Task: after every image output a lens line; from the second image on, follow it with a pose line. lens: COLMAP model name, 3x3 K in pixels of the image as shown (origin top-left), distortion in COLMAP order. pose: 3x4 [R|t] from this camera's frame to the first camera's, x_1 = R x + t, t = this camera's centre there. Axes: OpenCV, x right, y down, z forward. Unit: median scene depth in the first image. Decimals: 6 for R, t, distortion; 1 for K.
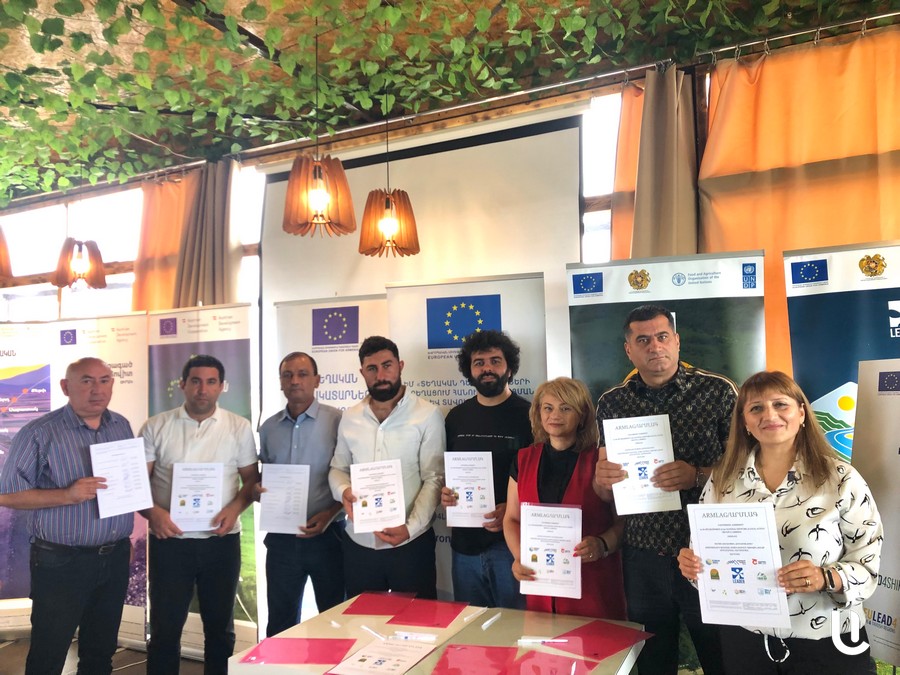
lens RADIAL K [[732.6, 0, 452.0], [0, 732.6, 330.8], [0, 0, 1]] dist [0.019884, 0.009134]
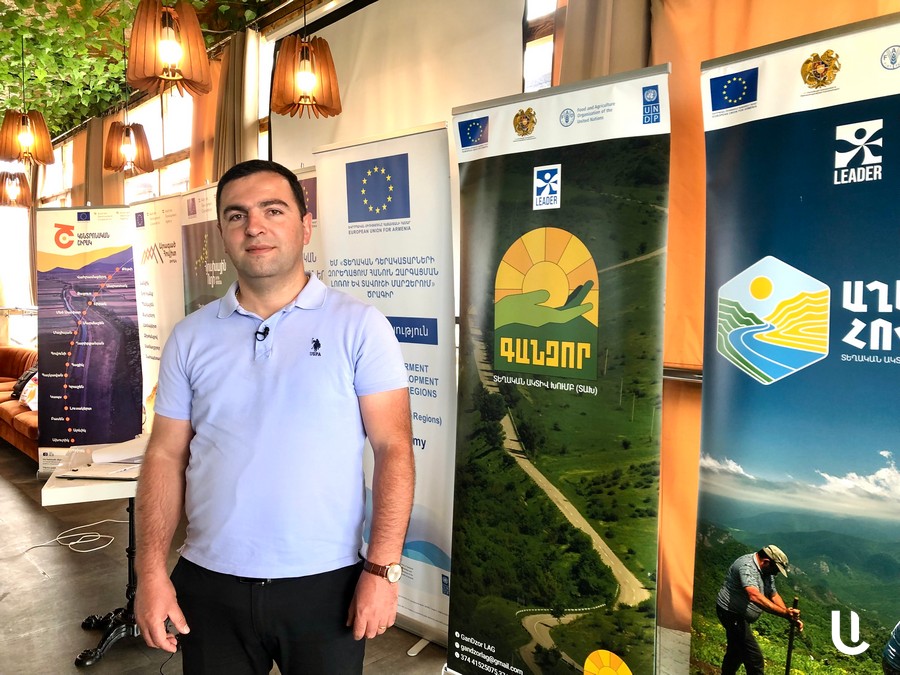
lens RADIAL K [[732.6, 0, 452.0], [0, 732.6, 330.8], [0, 0, 1]] dist [0.019884, 0.009134]
pose [[0.924943, 0.041032, -0.377886, 0.476085], [0.014514, 0.989619, 0.142981, 0.033310], [0.379830, -0.137734, 0.914745, 0.249462]]
